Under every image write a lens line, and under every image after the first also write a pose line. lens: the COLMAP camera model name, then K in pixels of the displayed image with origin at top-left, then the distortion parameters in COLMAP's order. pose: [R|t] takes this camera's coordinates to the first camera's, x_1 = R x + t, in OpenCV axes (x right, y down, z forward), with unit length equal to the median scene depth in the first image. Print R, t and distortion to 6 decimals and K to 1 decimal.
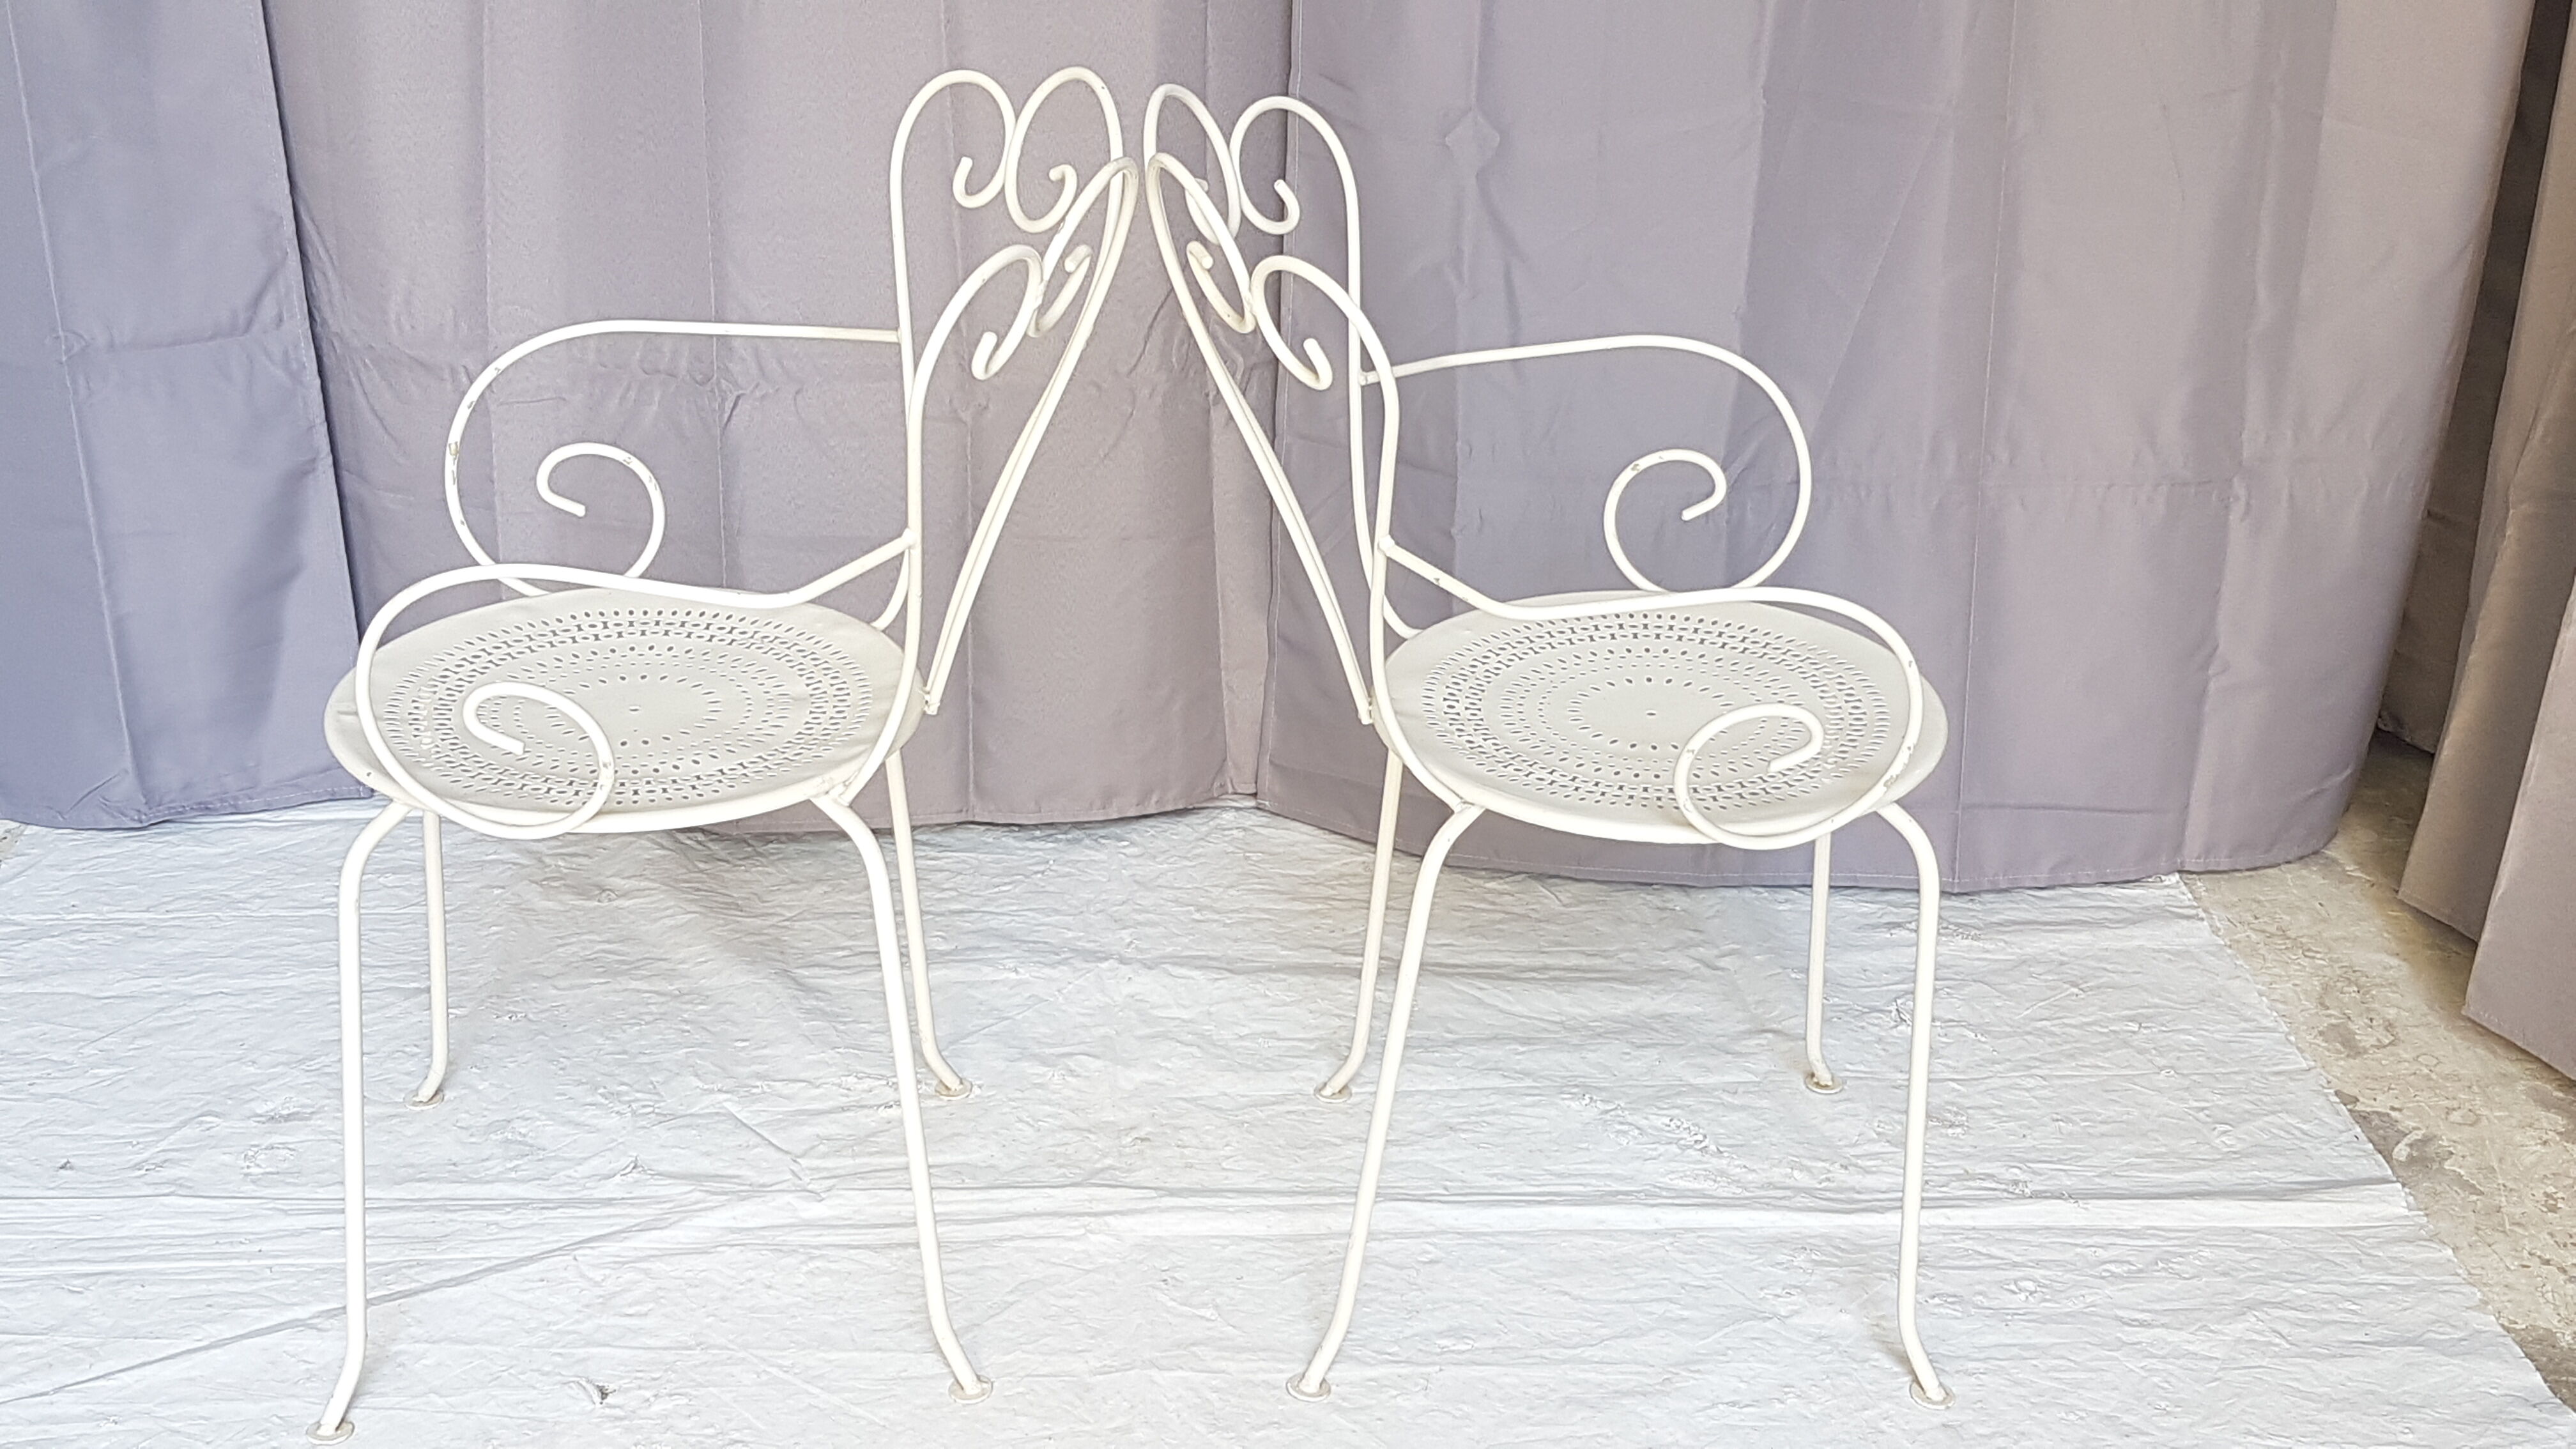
lens RADIAL K [[3014.4, 0, 1261.2], [0, 3014.4, 715.8], [0, 0, 1]] dist [0.239301, -0.569721]
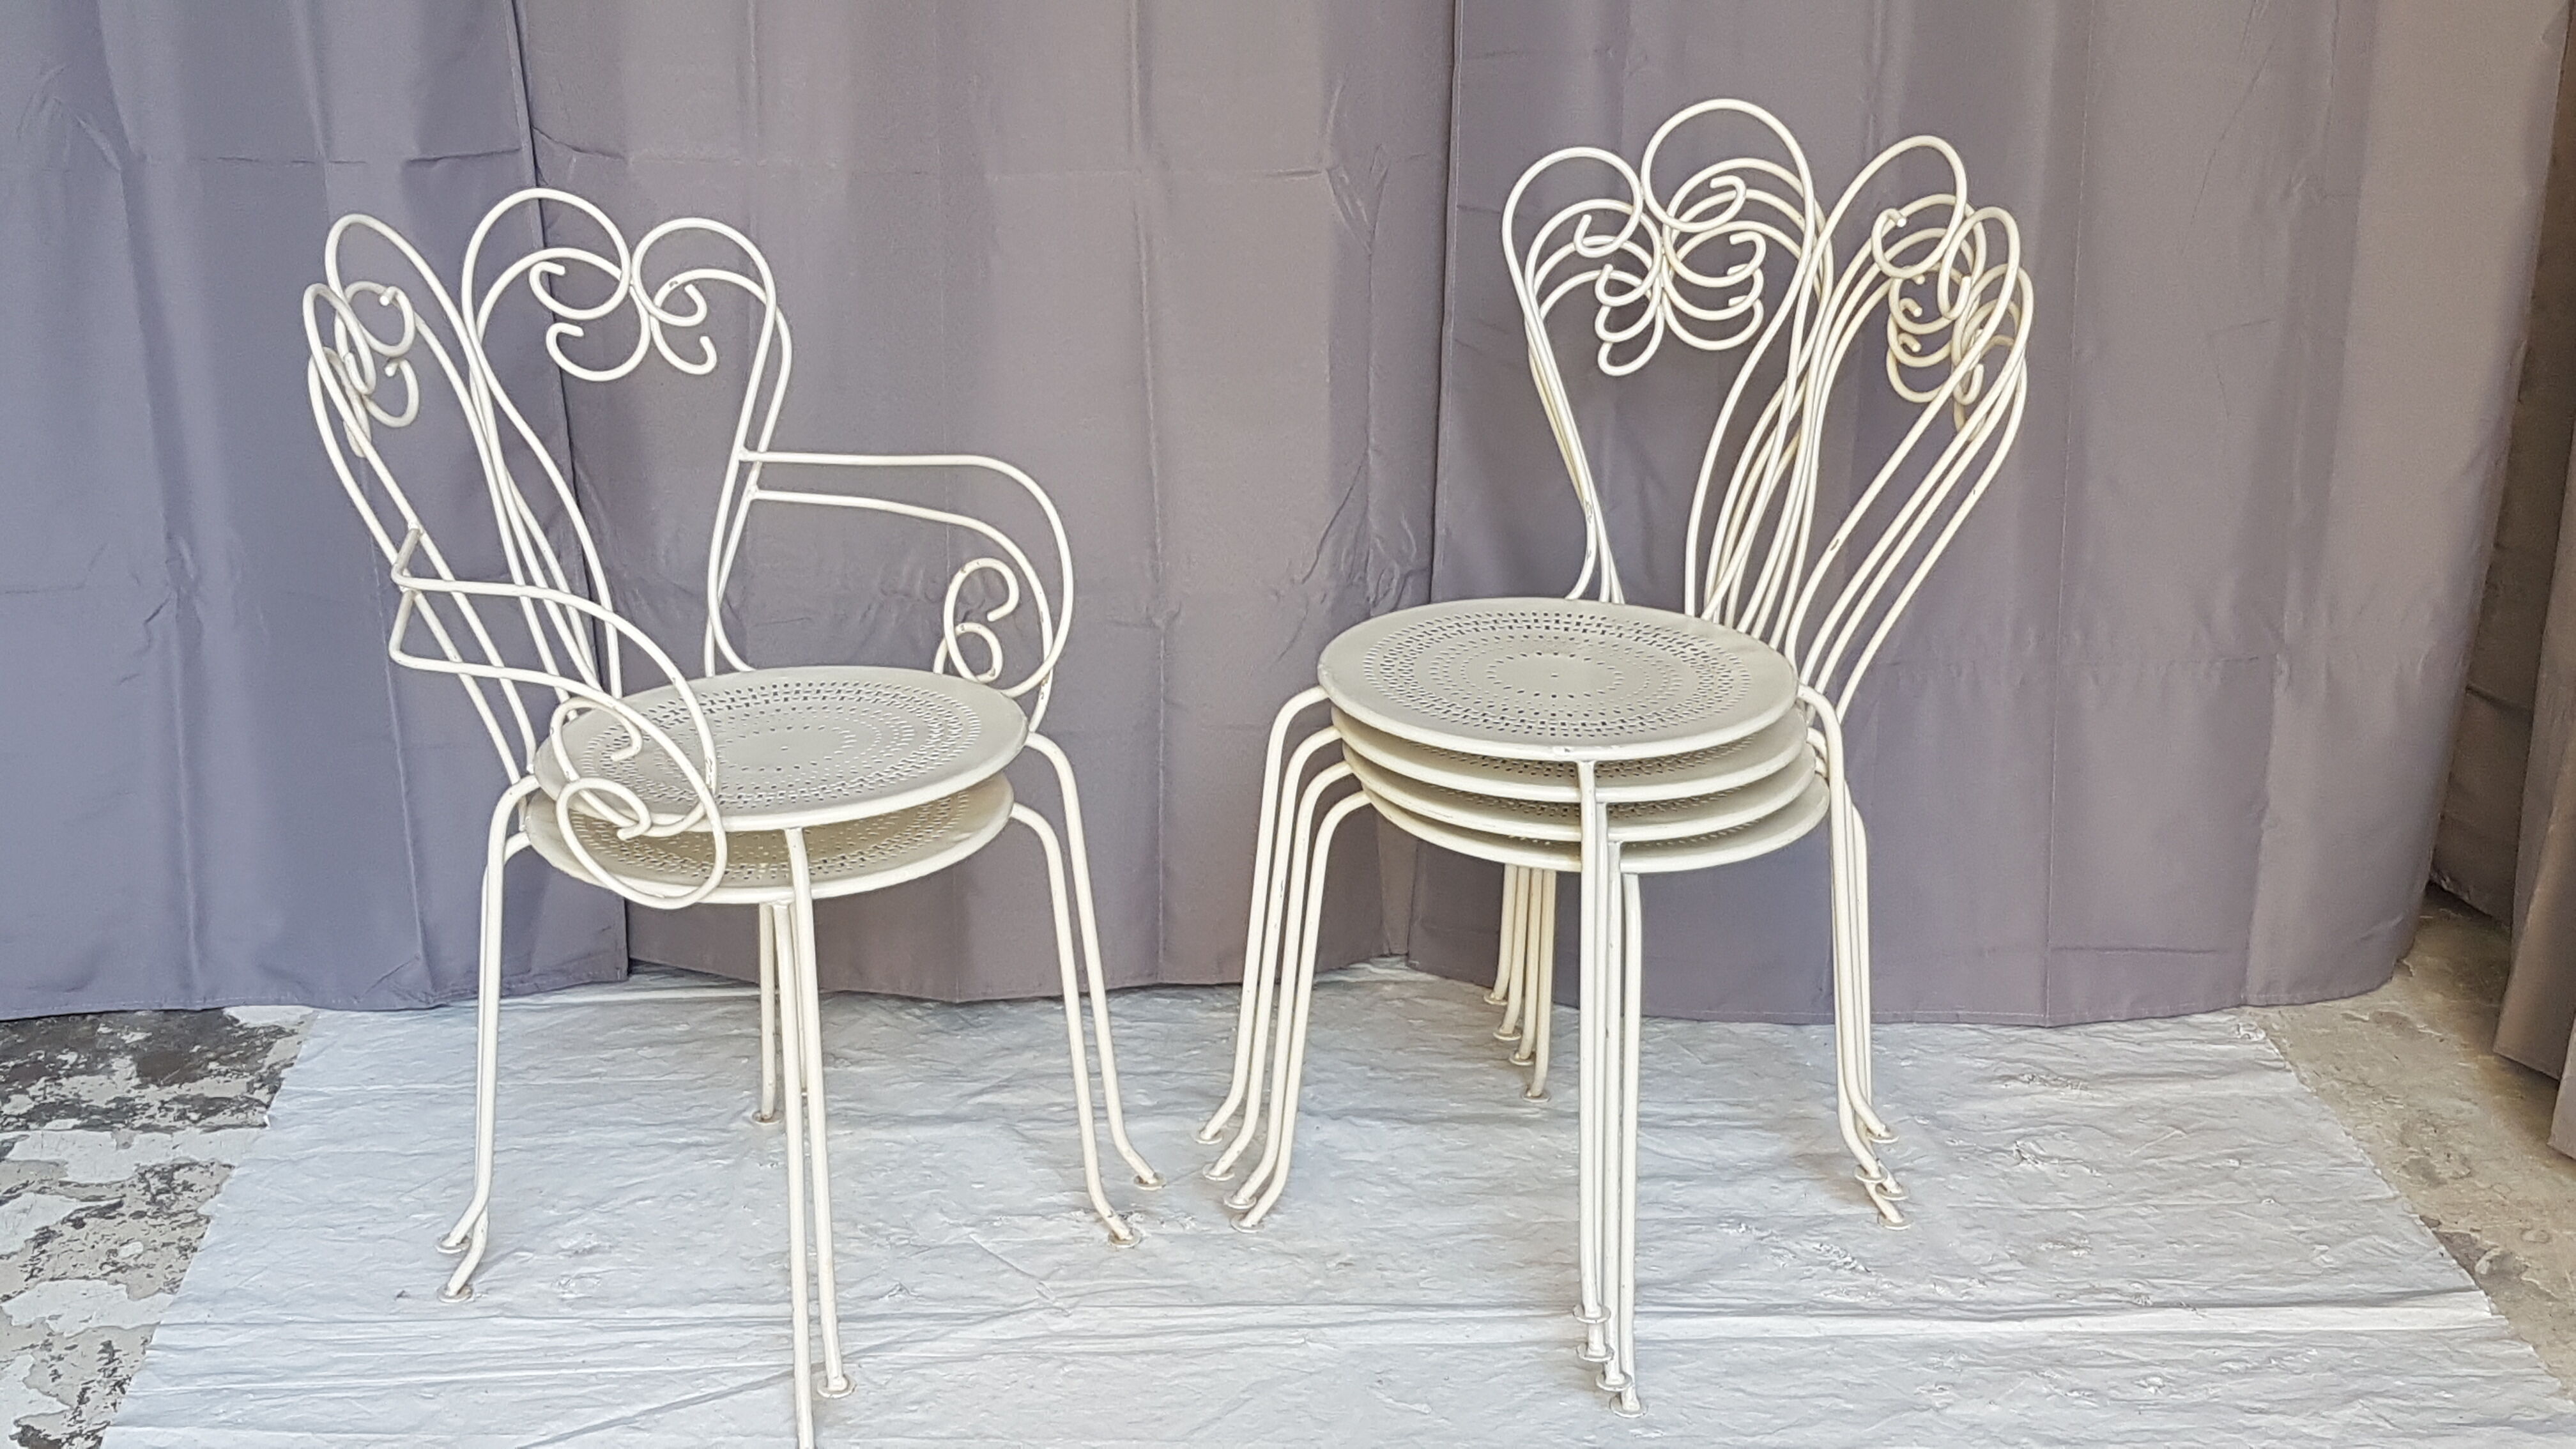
lens RADIAL K [[3022.6, 0, 1230.5], [0, 3022.6, 733.8], [0, 0, 1]] dist [0.259844, -0.650544]
pose [[0.999801, -0.014169, -0.014047, -0.063549], [0.012996, 0.996679, -0.080392, 0.035149], [0.015139, 0.080194, 0.996664, -0.136249]]
